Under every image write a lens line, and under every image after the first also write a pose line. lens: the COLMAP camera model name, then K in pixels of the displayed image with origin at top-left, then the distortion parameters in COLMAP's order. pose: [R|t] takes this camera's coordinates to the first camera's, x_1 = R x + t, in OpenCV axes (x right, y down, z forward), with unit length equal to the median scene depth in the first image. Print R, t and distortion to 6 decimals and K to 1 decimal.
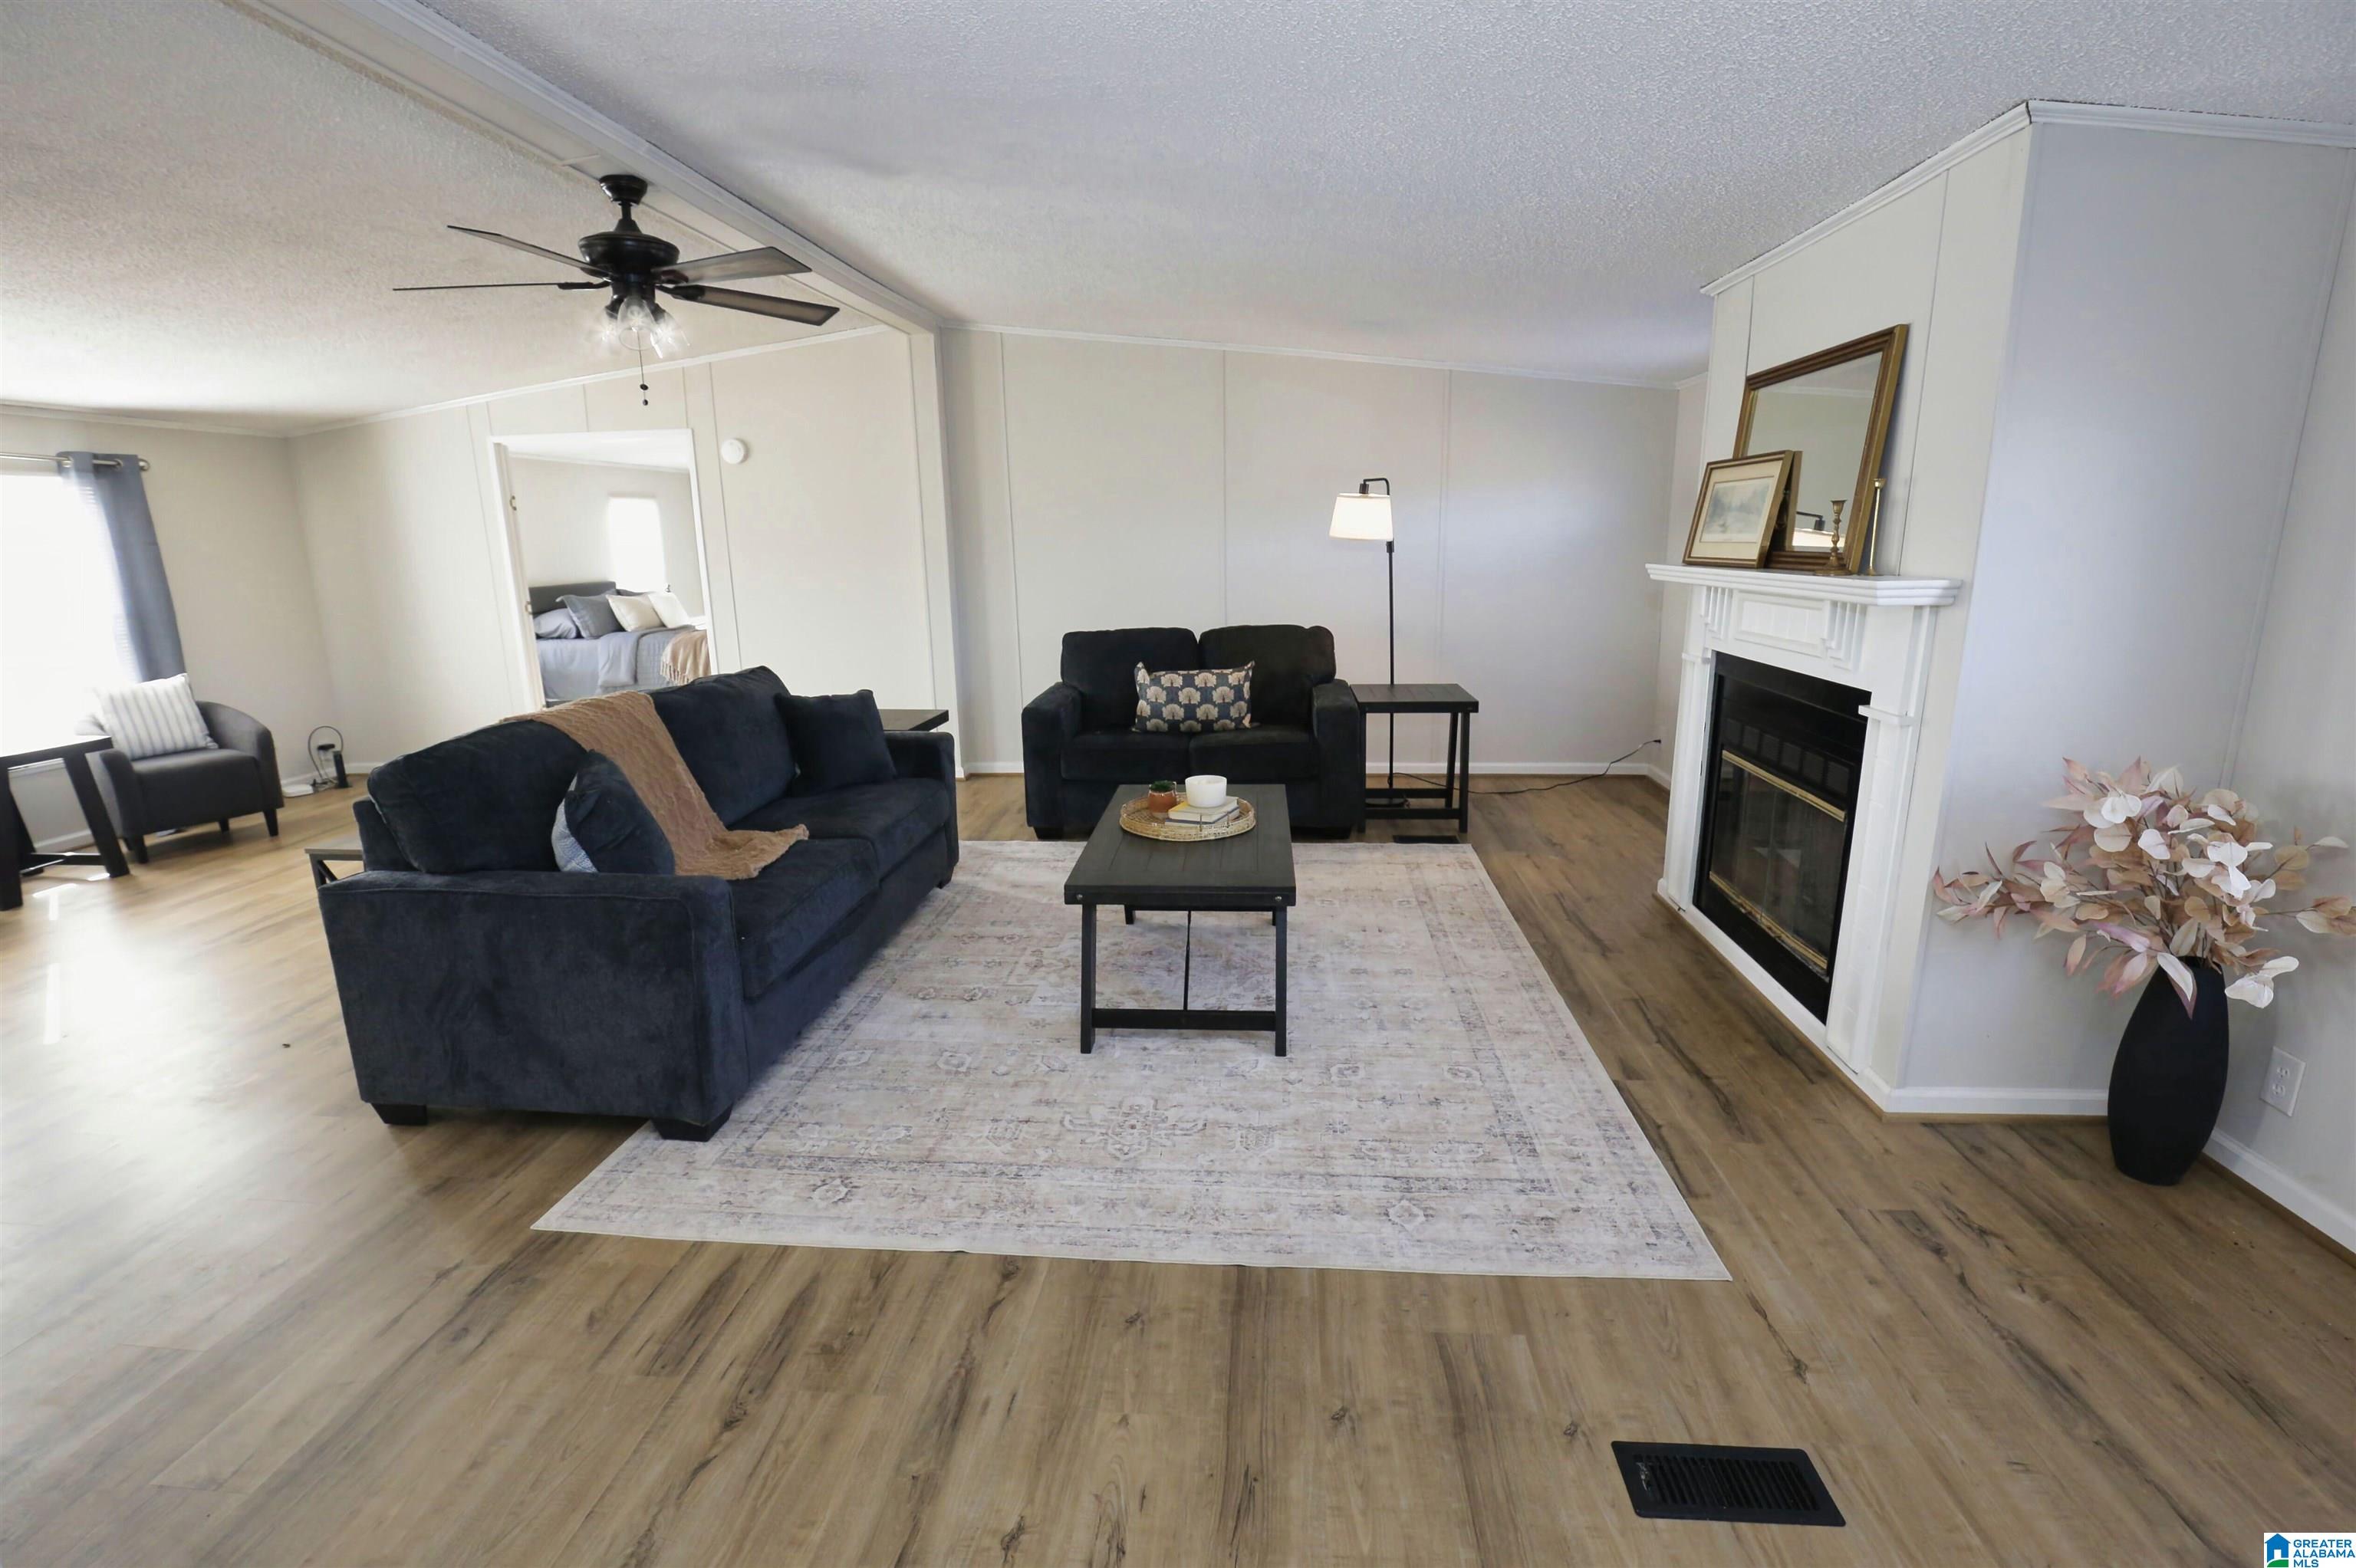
lens RADIAL K [[1103.6, 0, 1157.3], [0, 1103.6, 801.4], [0, 0, 1]] dist [-0.032498, 0.000546]
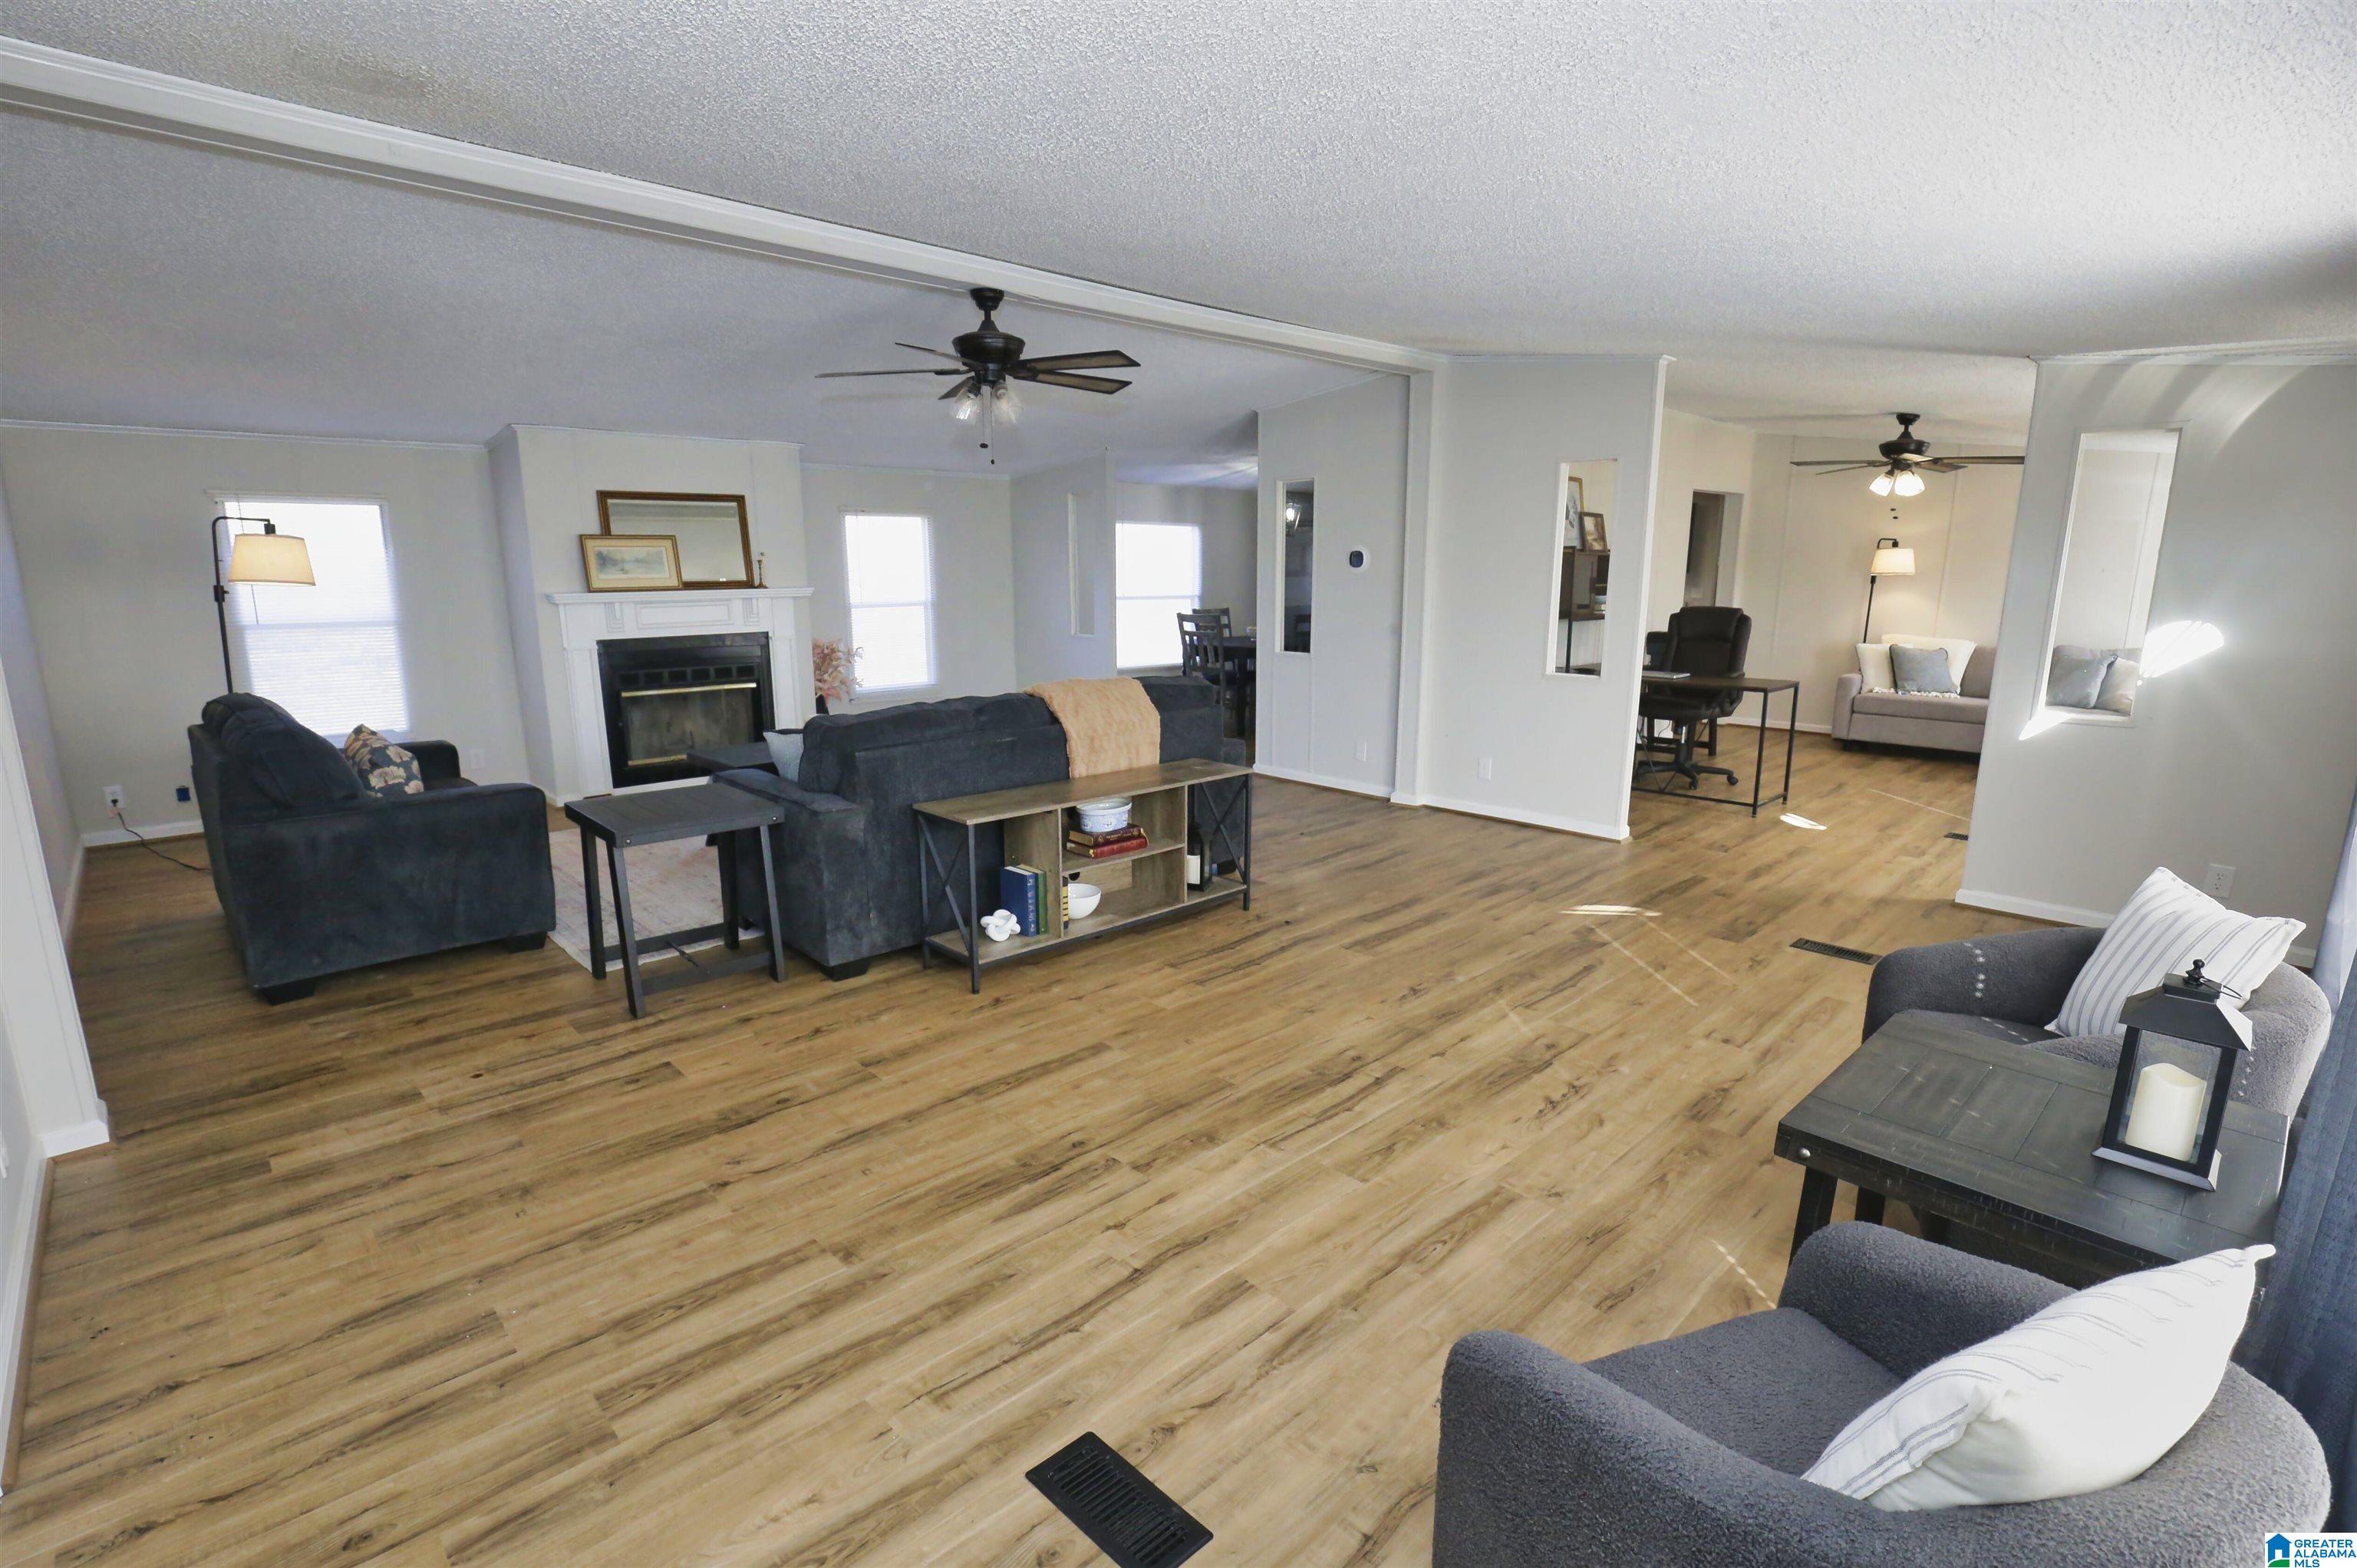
lens RADIAL K [[1104.1, 0, 1157.8], [0, 1104.1, 801.4], [0, 0, 1]] dist [-0.032498, 0.000546]
pose [[-0.759836, -0.122194, 0.638528, -1.722898], [0.165868, 0.913234, 0.372145, -0.516335], [-0.628599, 0.388680, -0.673640, 2.196756]]
